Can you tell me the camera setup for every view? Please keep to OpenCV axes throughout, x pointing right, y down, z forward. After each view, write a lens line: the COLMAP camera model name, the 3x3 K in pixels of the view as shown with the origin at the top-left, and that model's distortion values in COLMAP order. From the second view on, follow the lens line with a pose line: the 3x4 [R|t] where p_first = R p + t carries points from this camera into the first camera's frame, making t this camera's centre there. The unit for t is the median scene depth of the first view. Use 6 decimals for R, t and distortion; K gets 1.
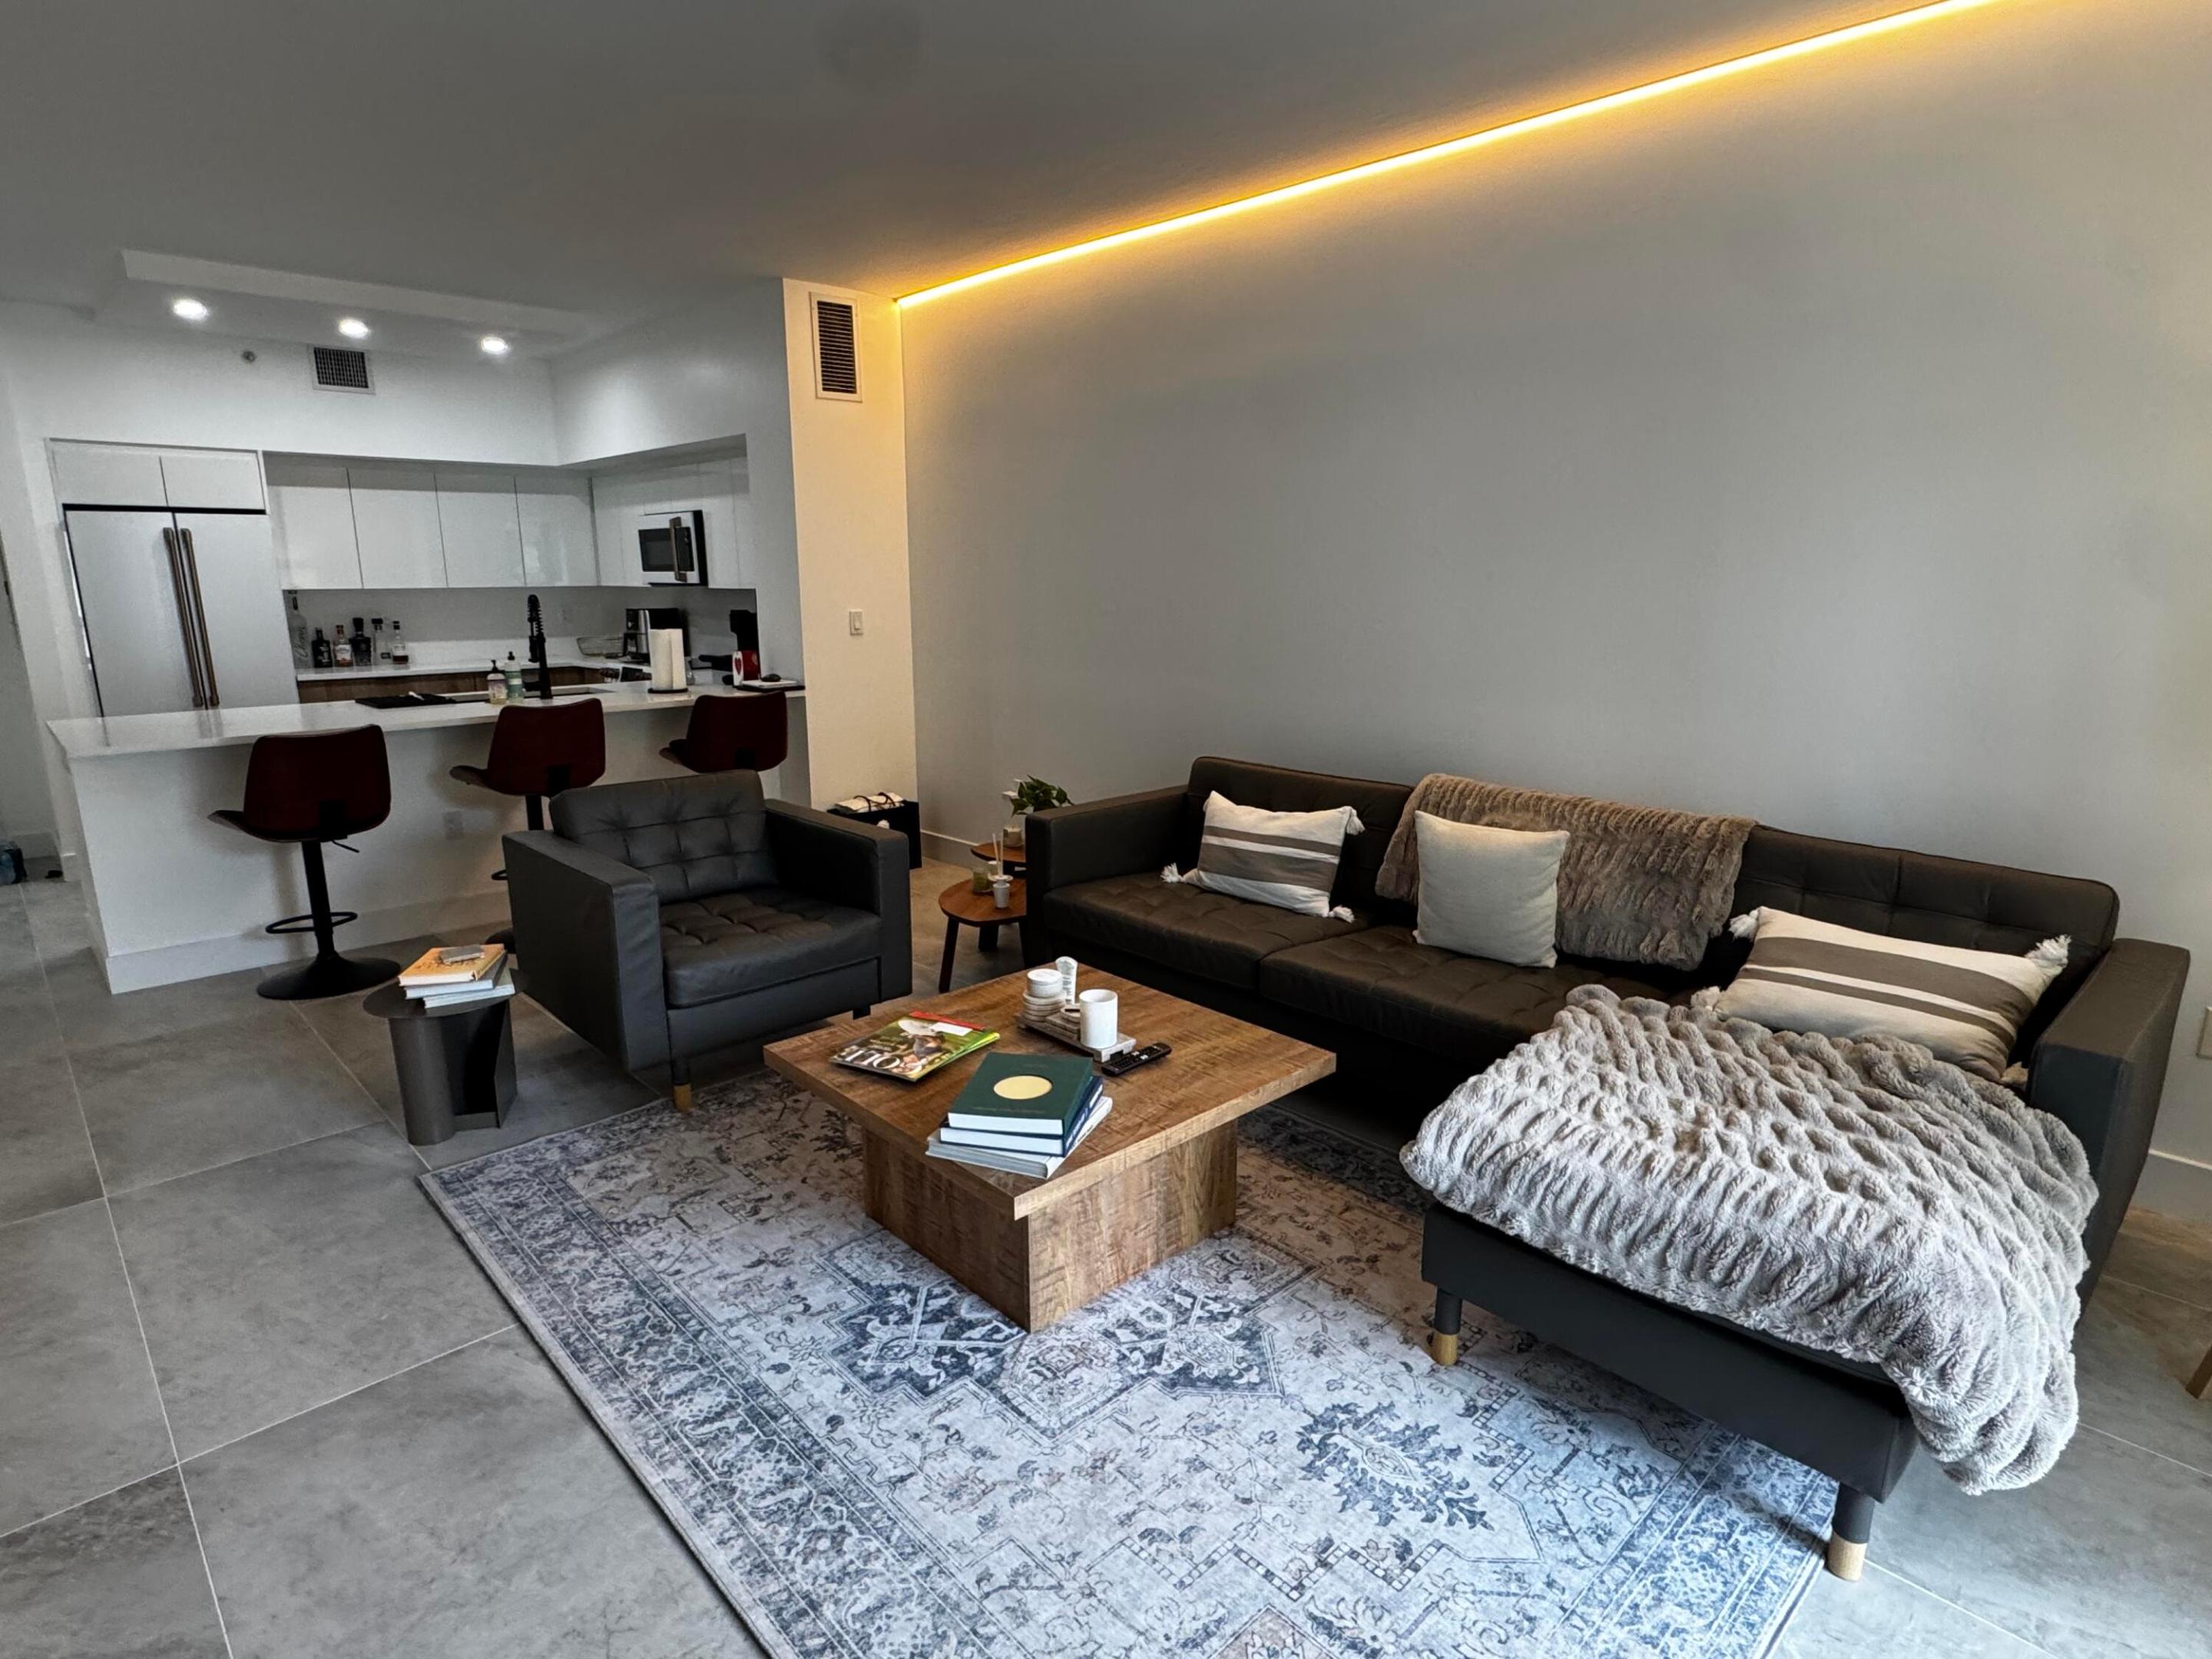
lens RADIAL K [[1214.1, 0, 1099.6], [0, 1214.1, 841.2], [0, 0, 1]] dist [-0.004087, 0.001384]
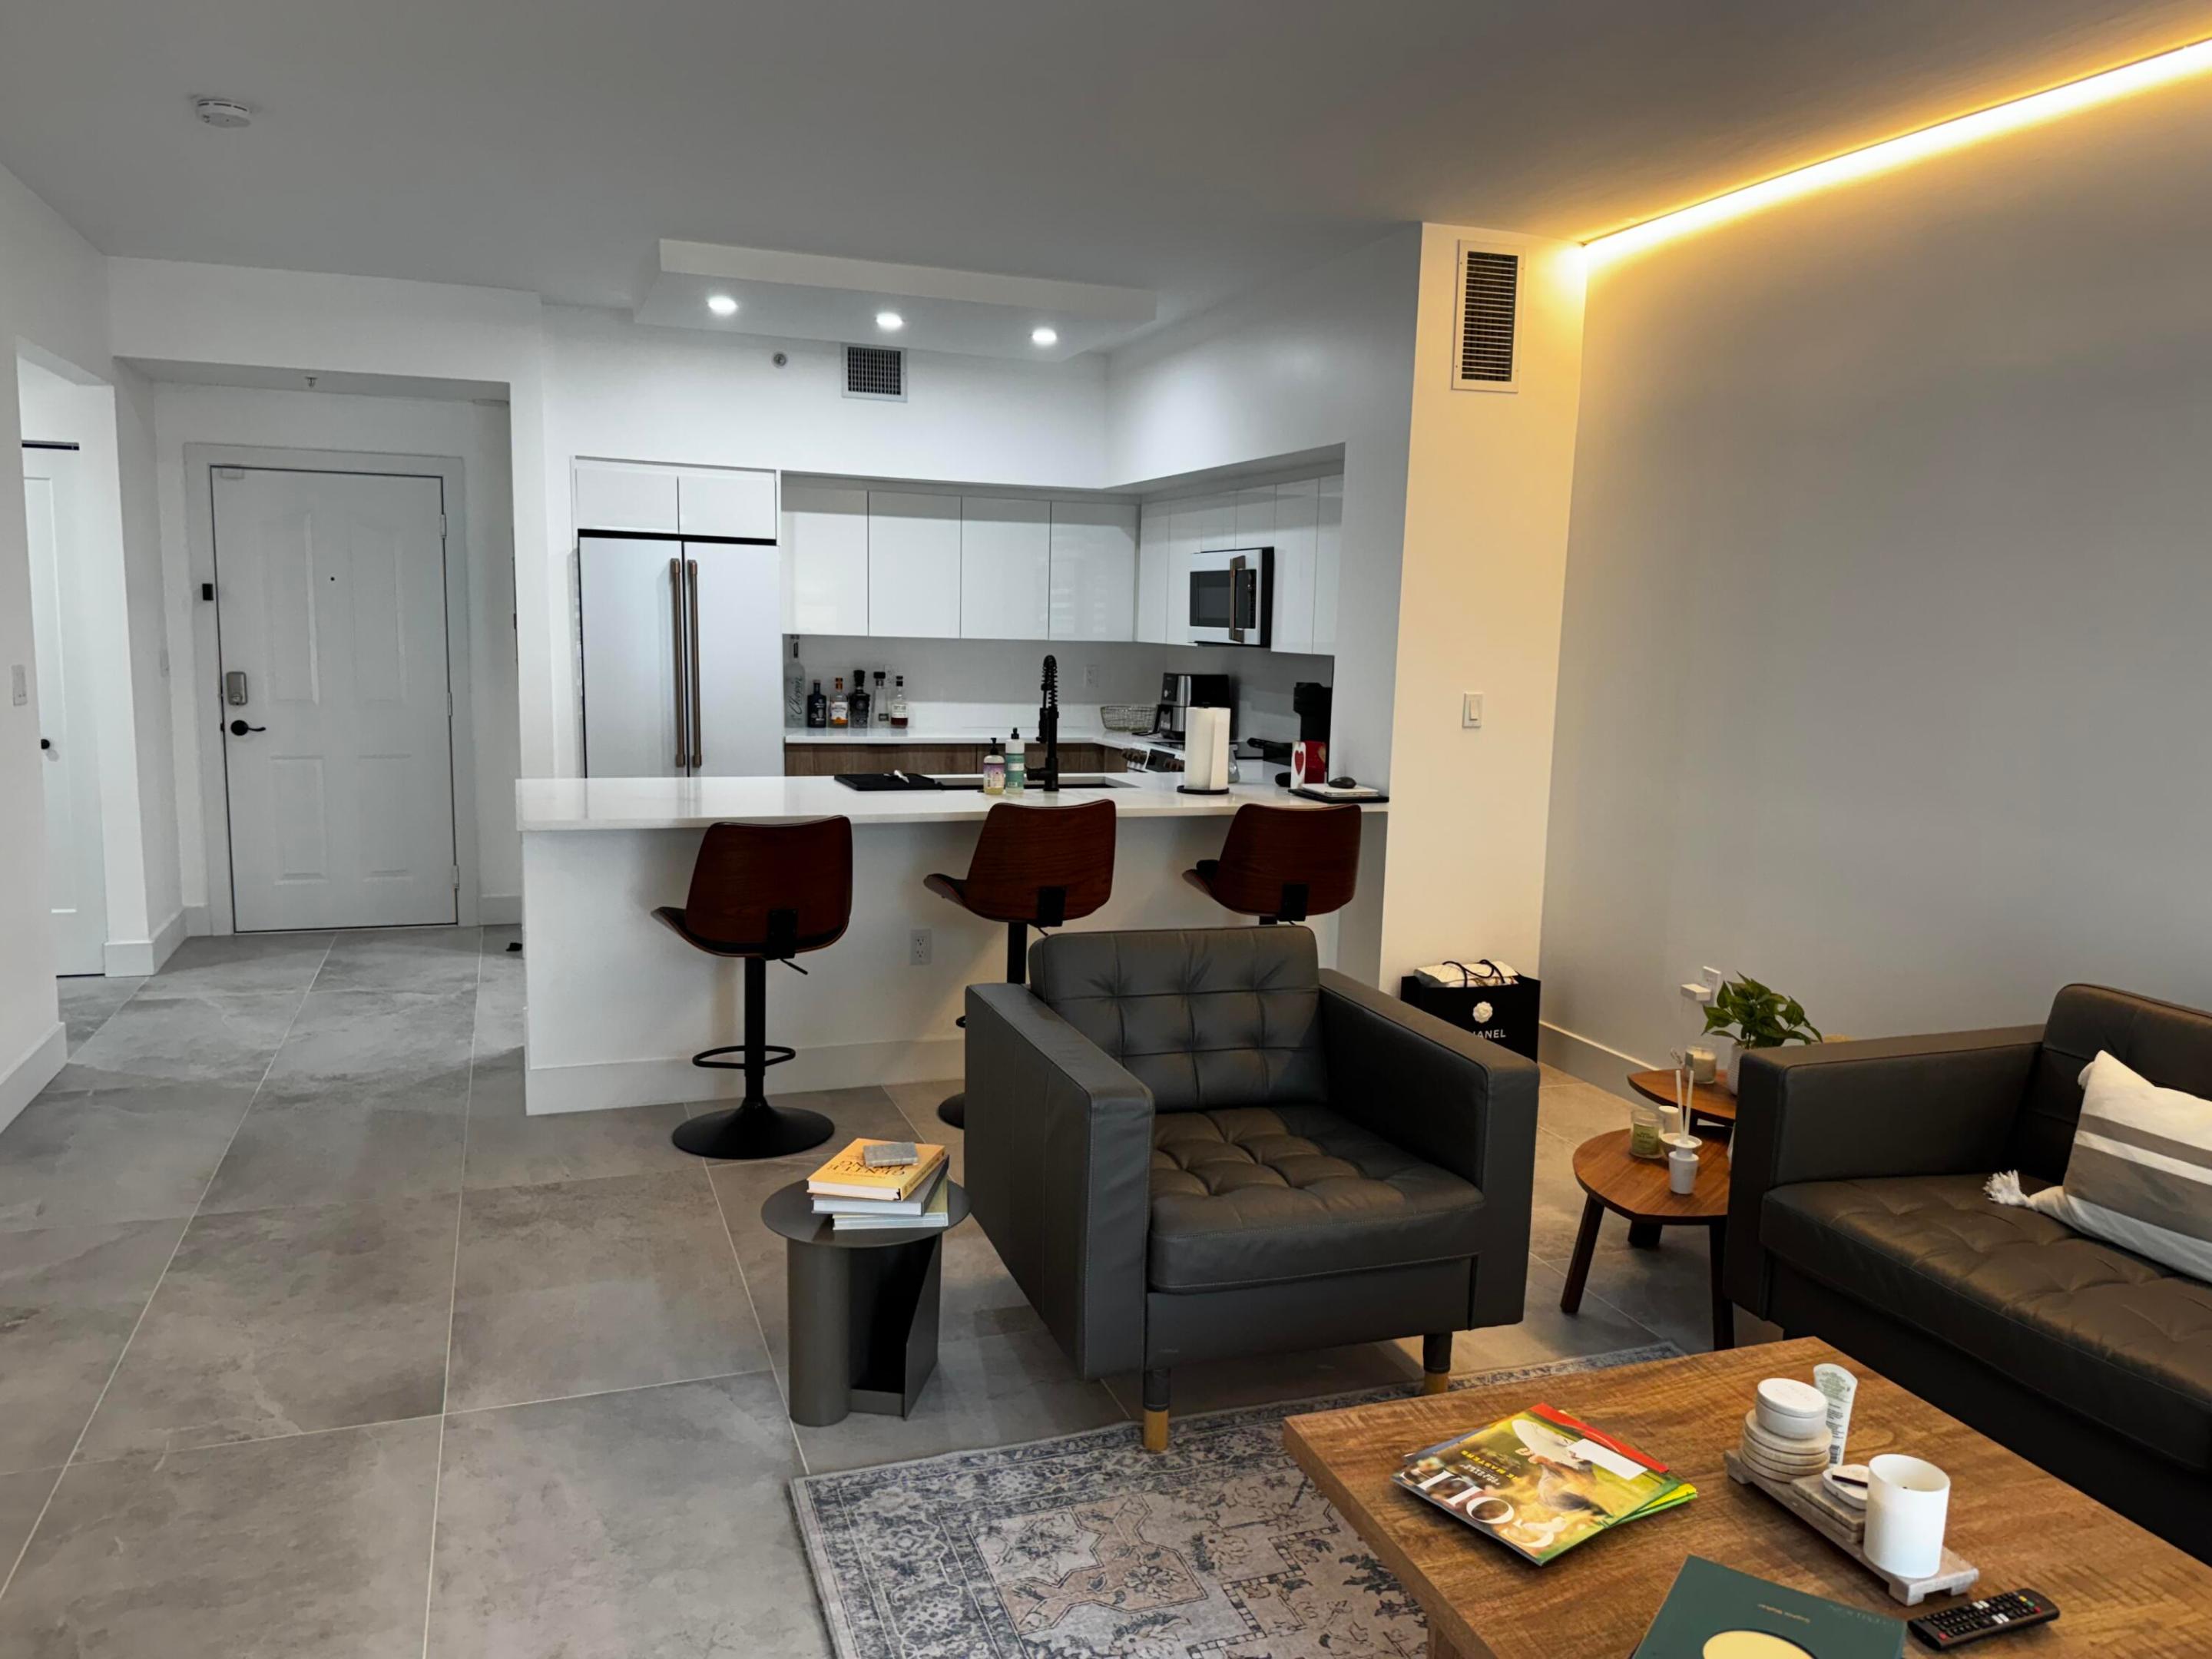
lens RADIAL K [[1595.7, 0, 1104.7], [0, 1595.7, 858.2], [0, 0, 1]] dist [0.088078, -0.095918]
pose [[0.918202, 0.086832, -0.386478, -0.059716], [-0.114732, 0.992154, -0.049670, -0.050631], [0.379133, 0.089948, 0.920960, 0.162828]]
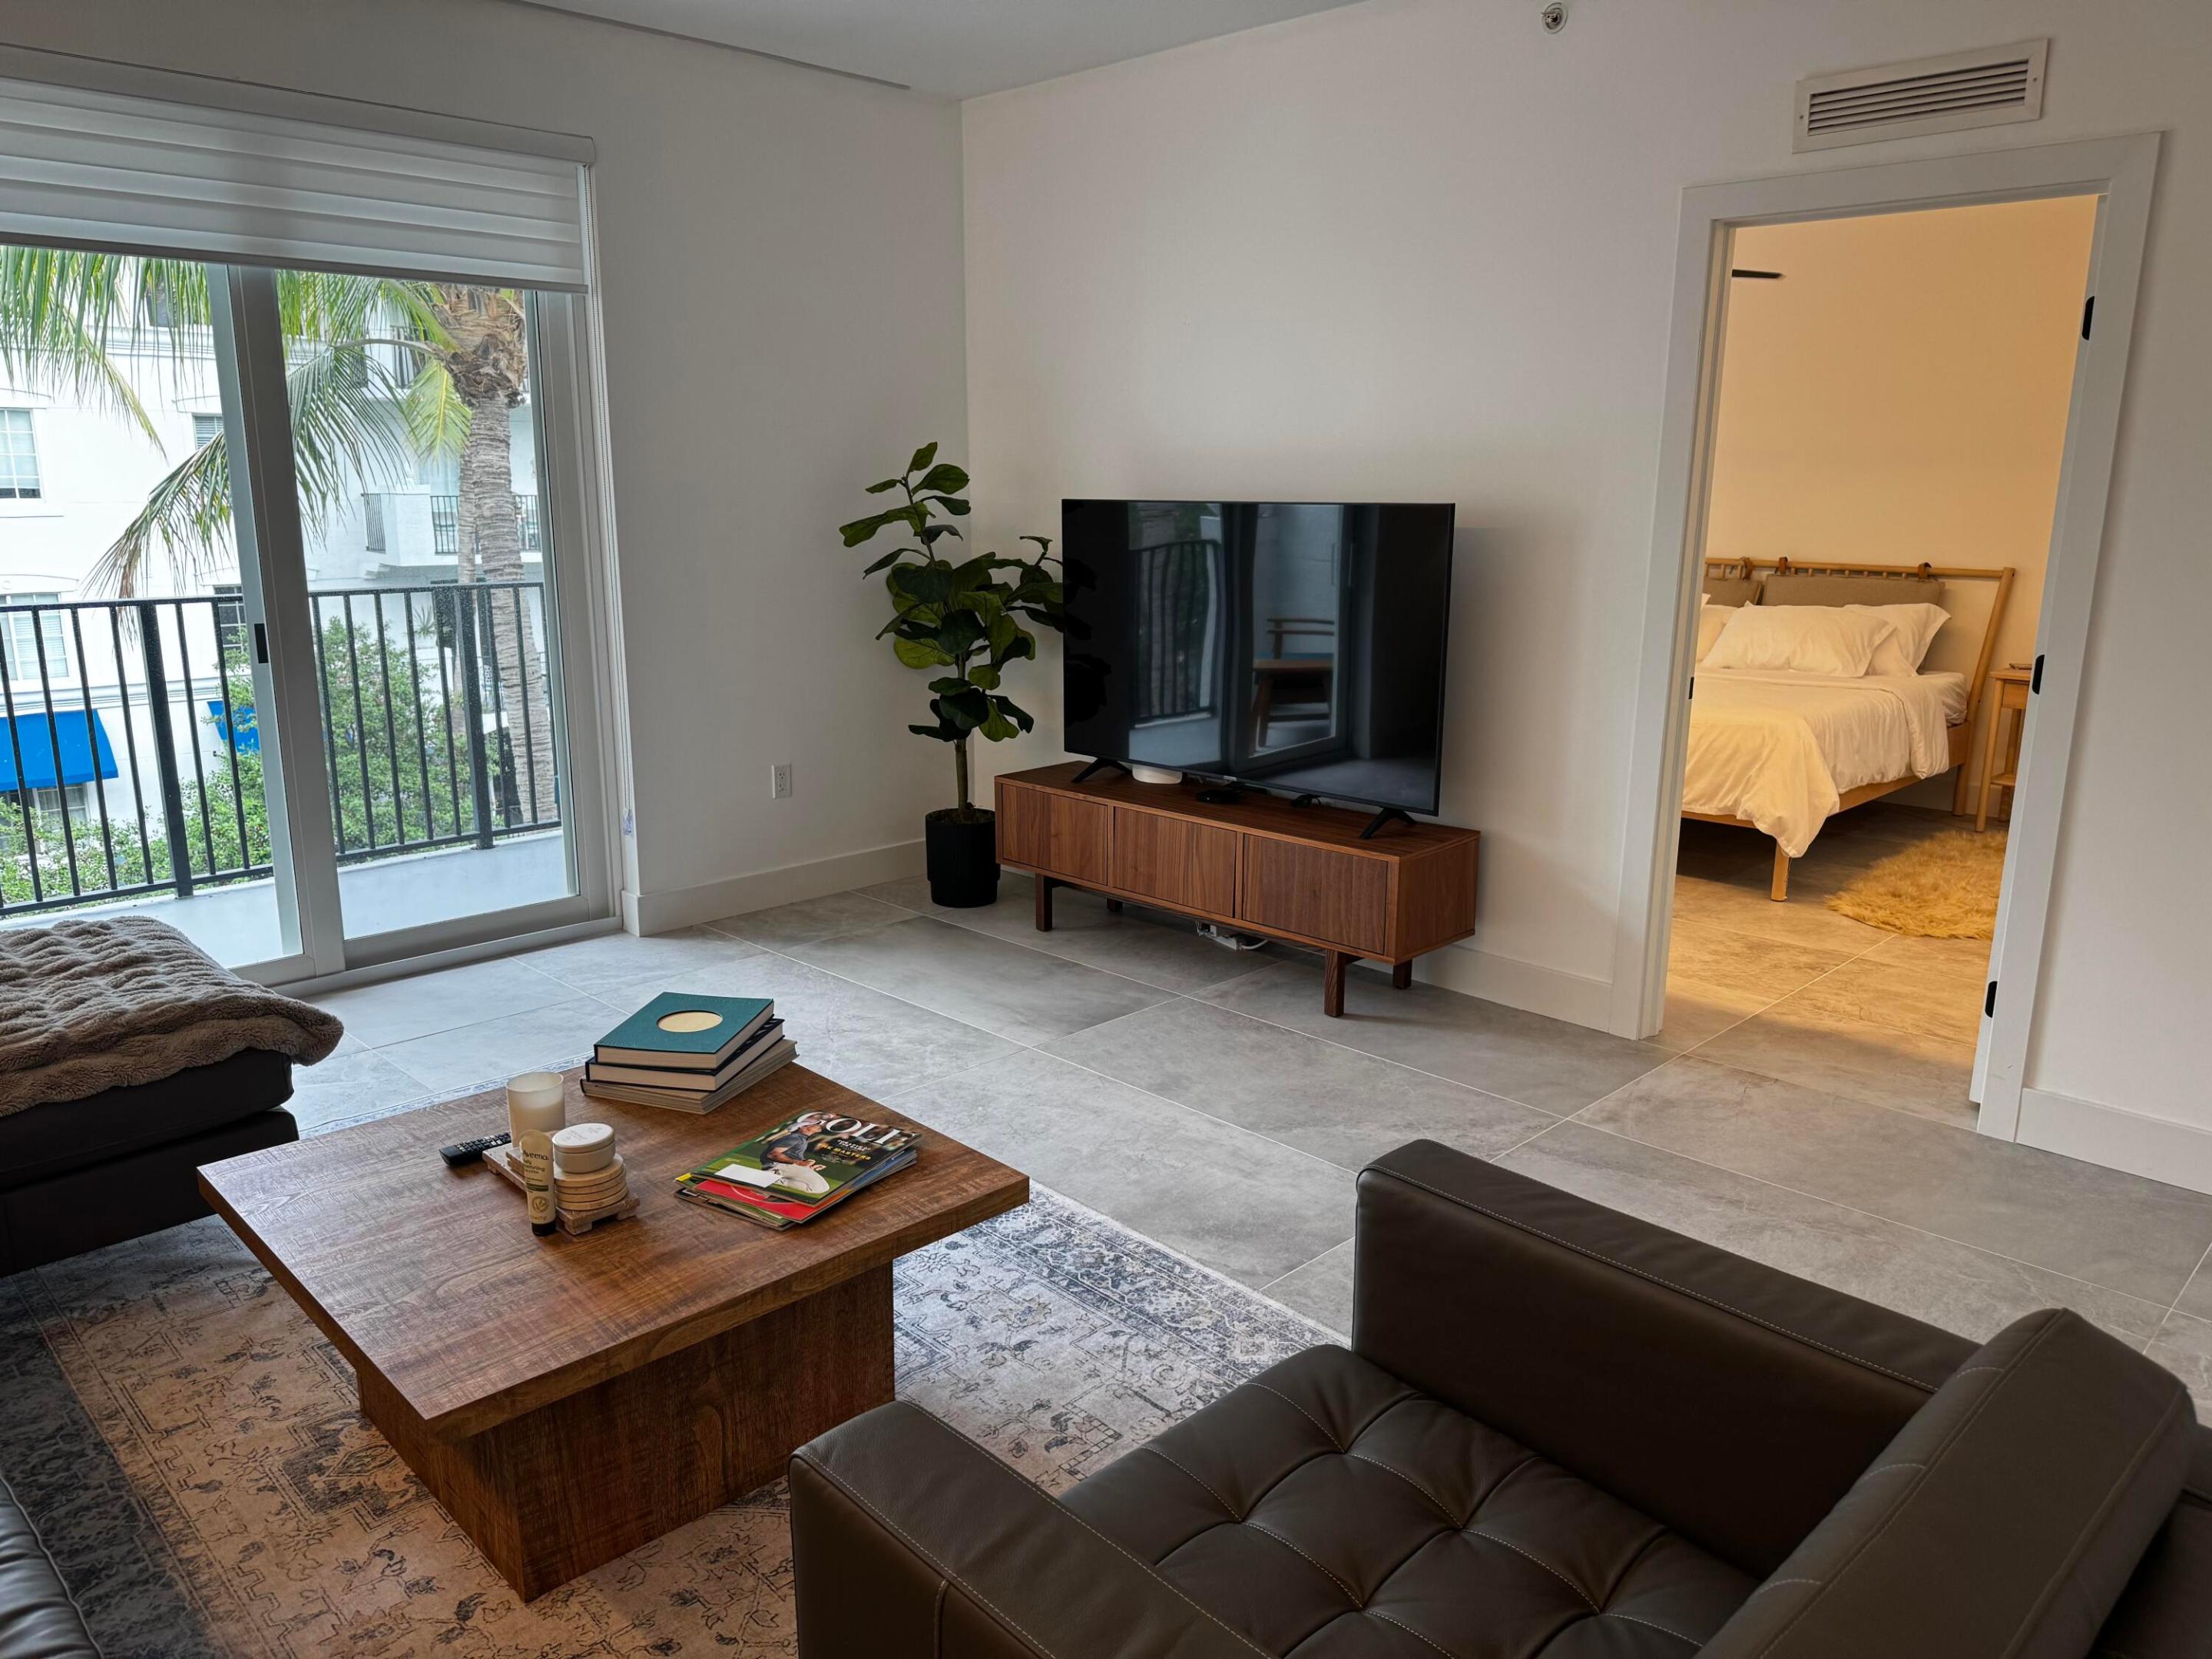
lens RADIAL K [[1606.6, 0, 1106.0], [0, 1606.6, 829.5], [0, 0, 1]] dist [0.148153, -0.201954]
pose [[-0.999742, 0.008098, -0.021242, -0.256993], [-0.001720, 0.904780, 0.425875, -0.340457], [0.022668, 0.425802, -0.904532, 1.482585]]
